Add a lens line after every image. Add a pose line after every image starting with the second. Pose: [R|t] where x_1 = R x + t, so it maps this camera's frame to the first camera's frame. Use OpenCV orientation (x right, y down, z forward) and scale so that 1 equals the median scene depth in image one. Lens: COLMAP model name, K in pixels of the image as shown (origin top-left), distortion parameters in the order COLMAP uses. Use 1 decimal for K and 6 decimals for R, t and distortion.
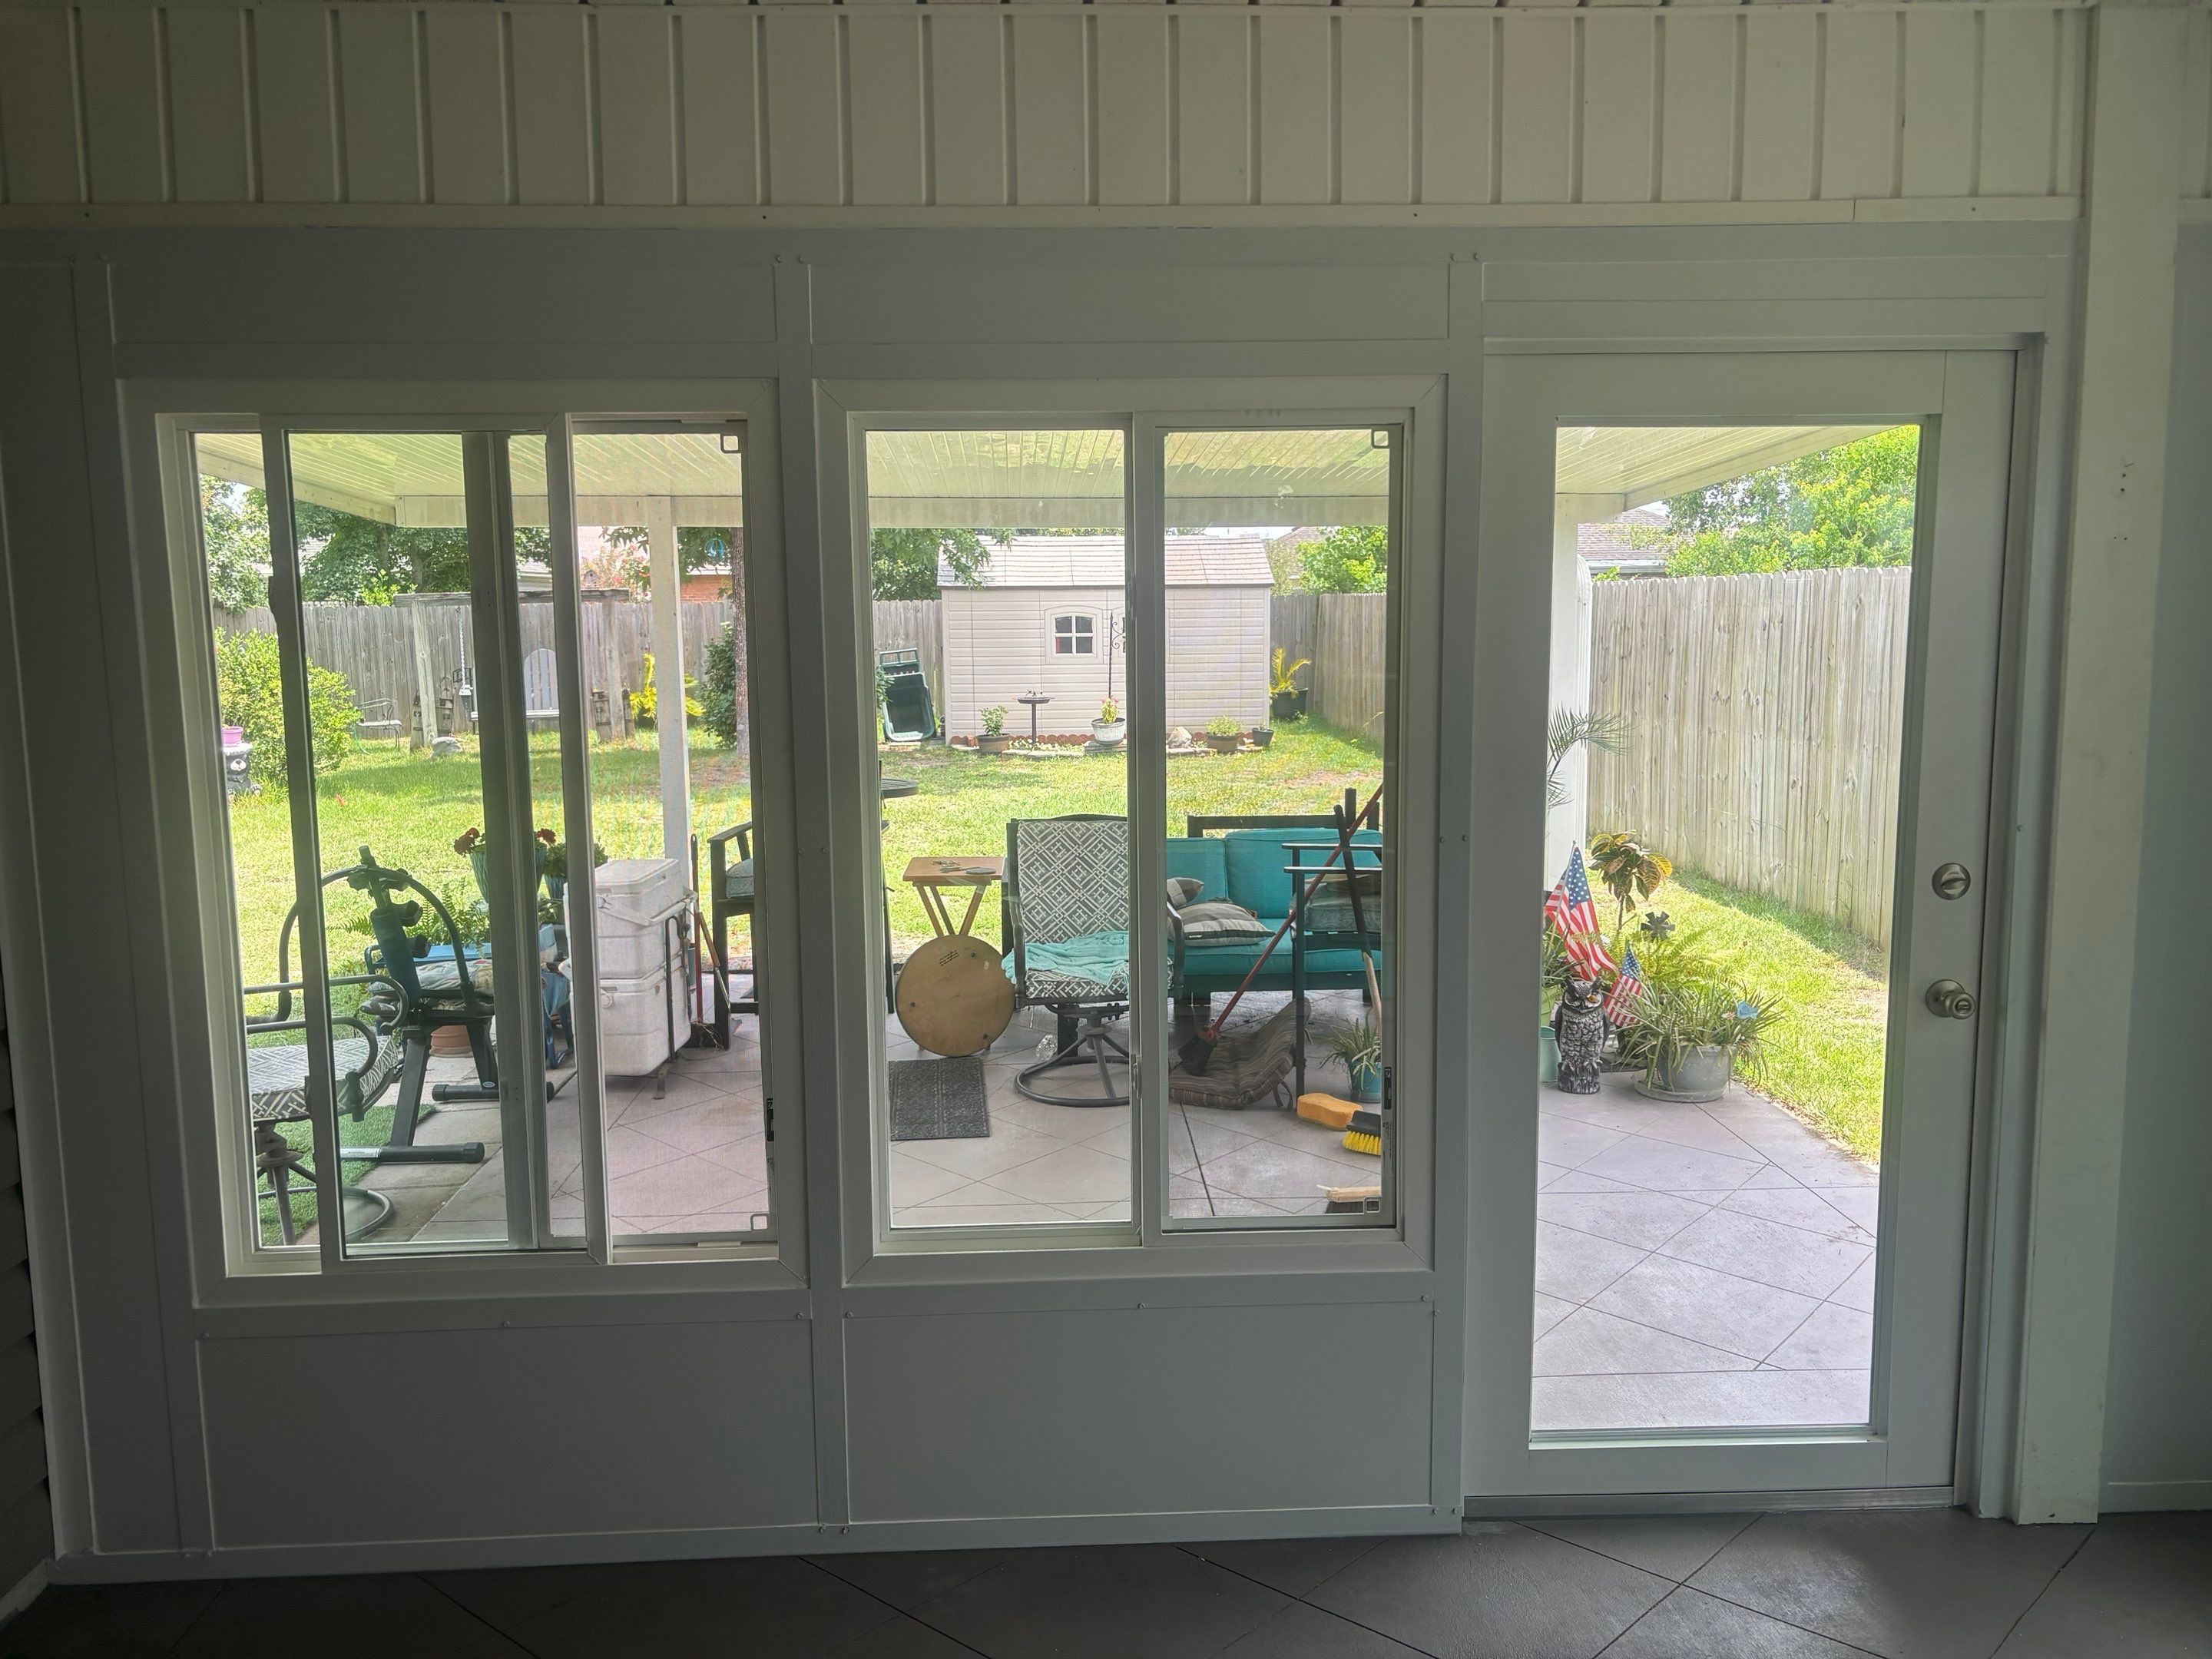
lens RADIAL K [[1672.6, 0, 1110.9], [0, 1672.6, 817.0], [0, 0, 1]] dist [0.018243, -0.000360]
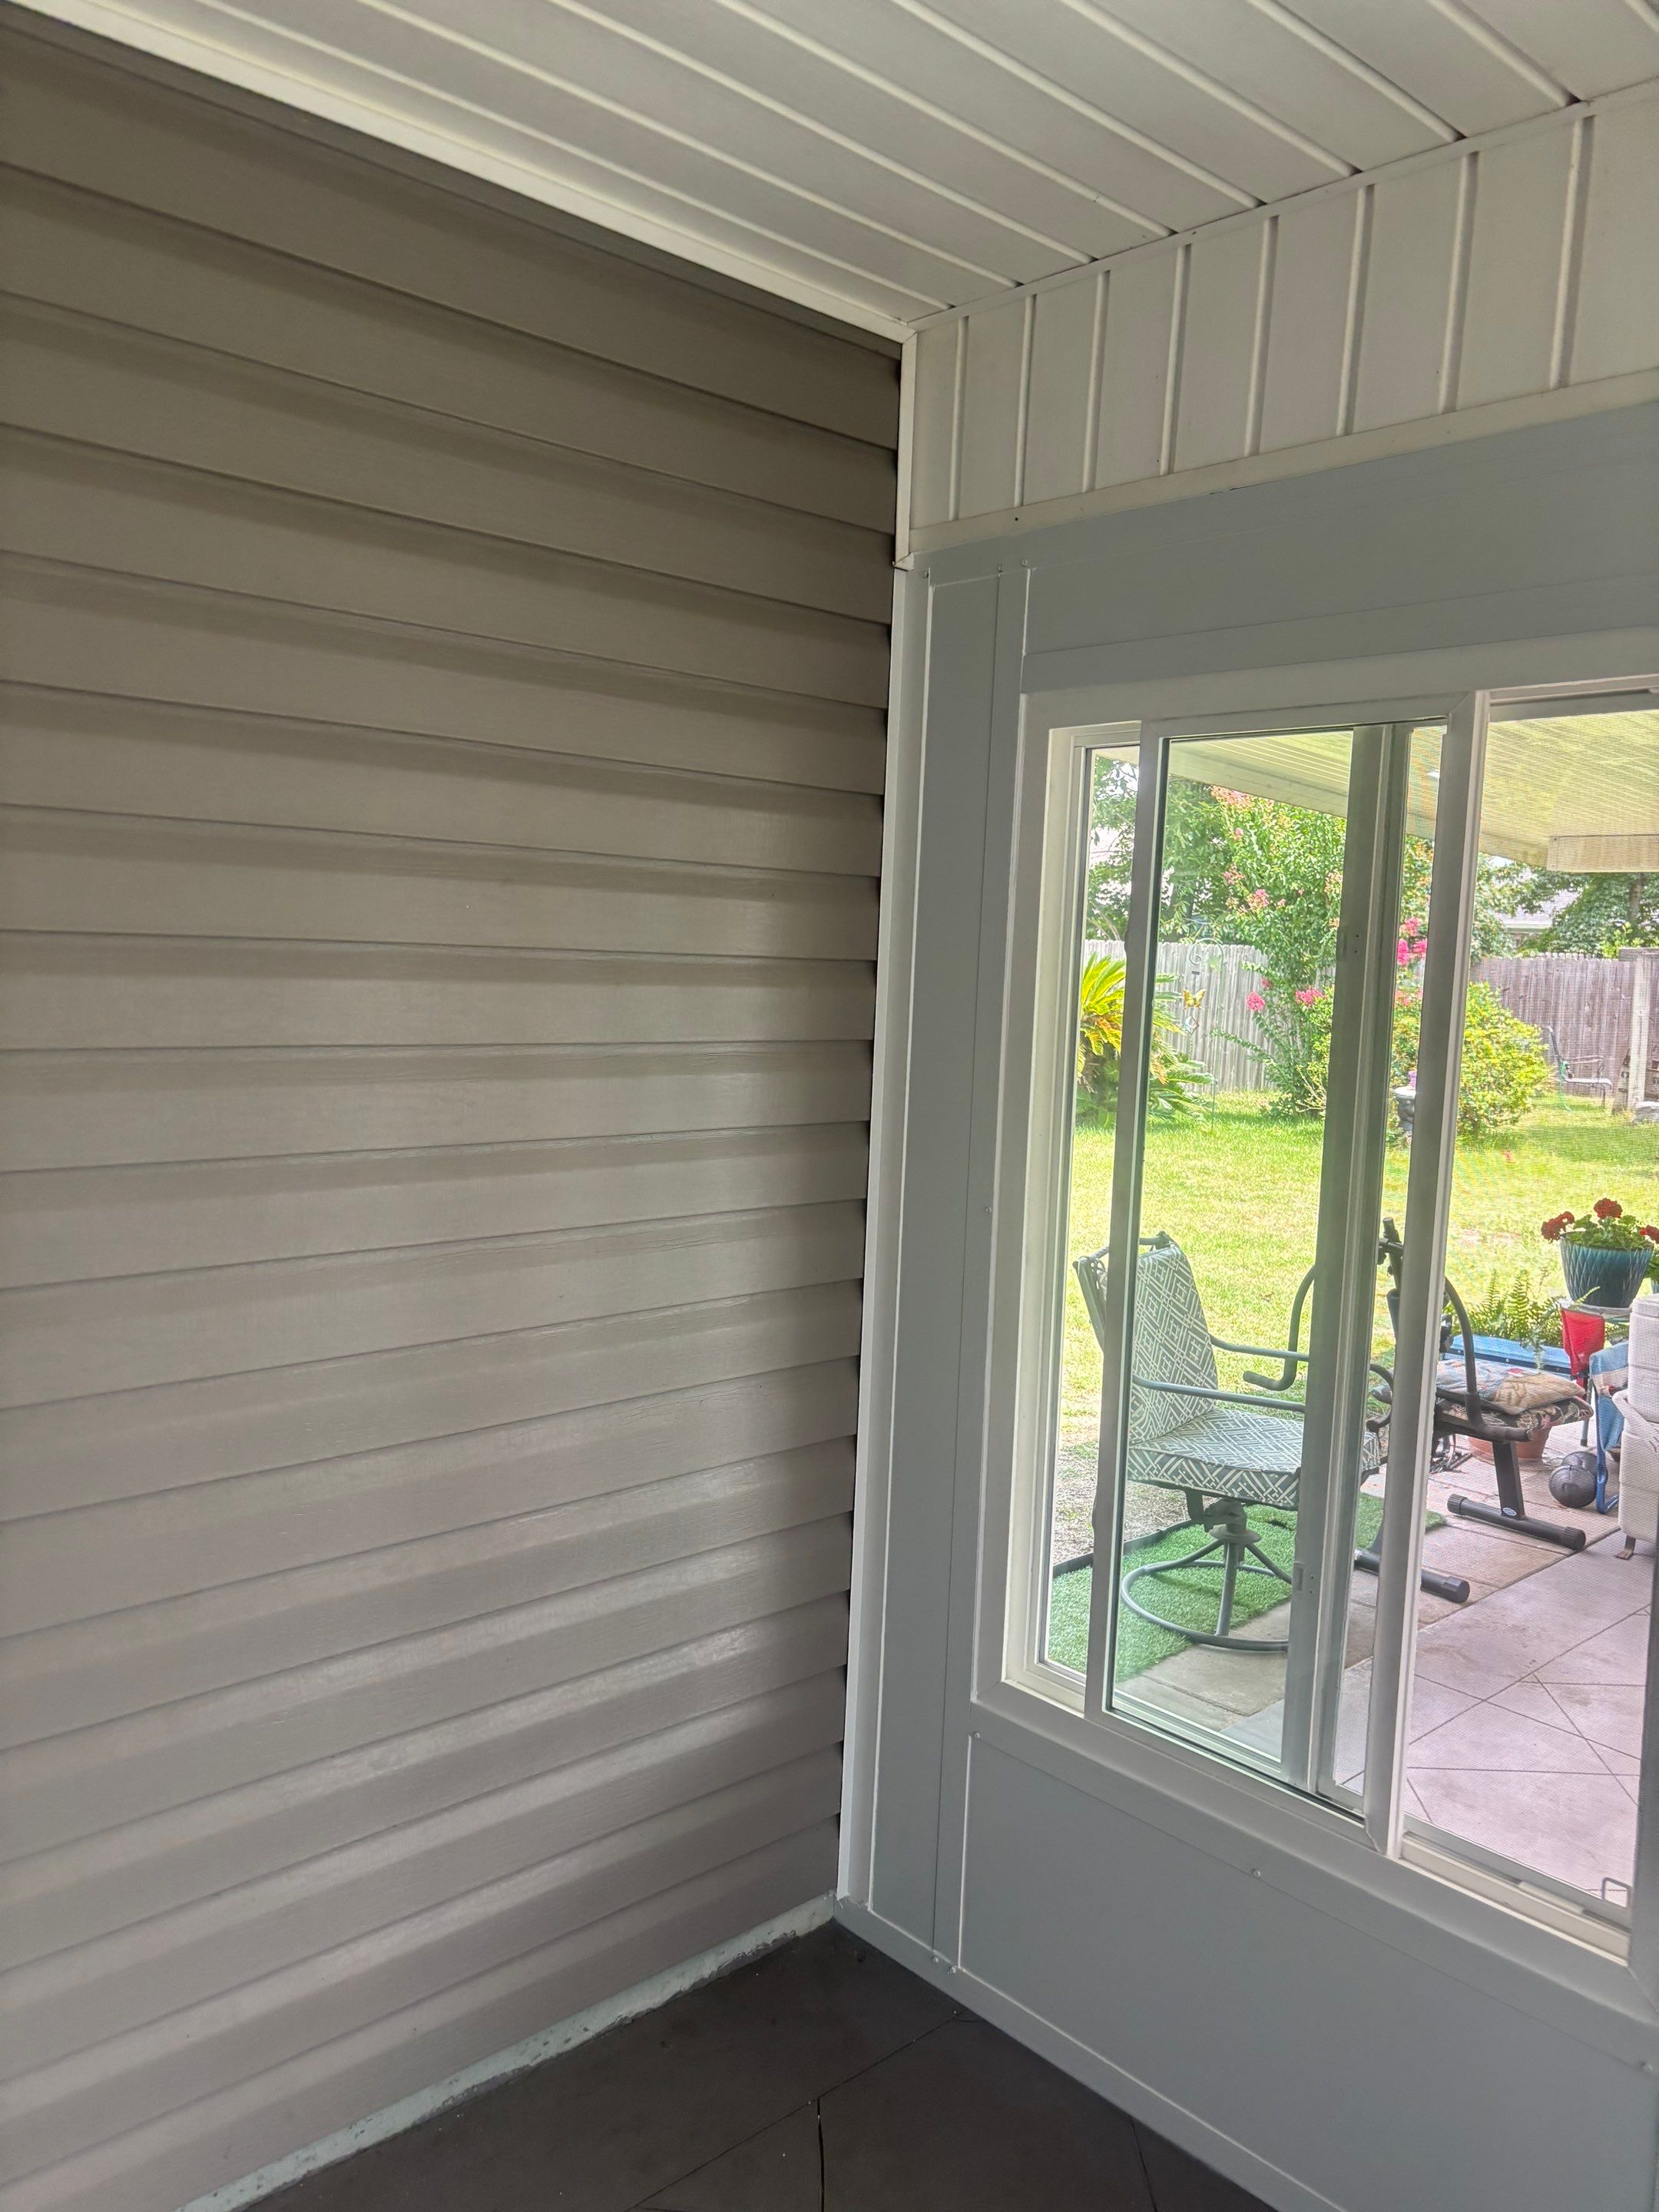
lens RADIAL K [[1671.6, 0, 843.2], [0, 1671.6, 1115.5], [0, 0, 1]] dist [-0.003720, 0.026793]
pose [[0.649587, 0.111896, -0.752008, 0.030028], [-0.135763, 0.990285, 0.030077, -0.021399], [0.748068, 0.082557, 0.658467, 0.162722]]
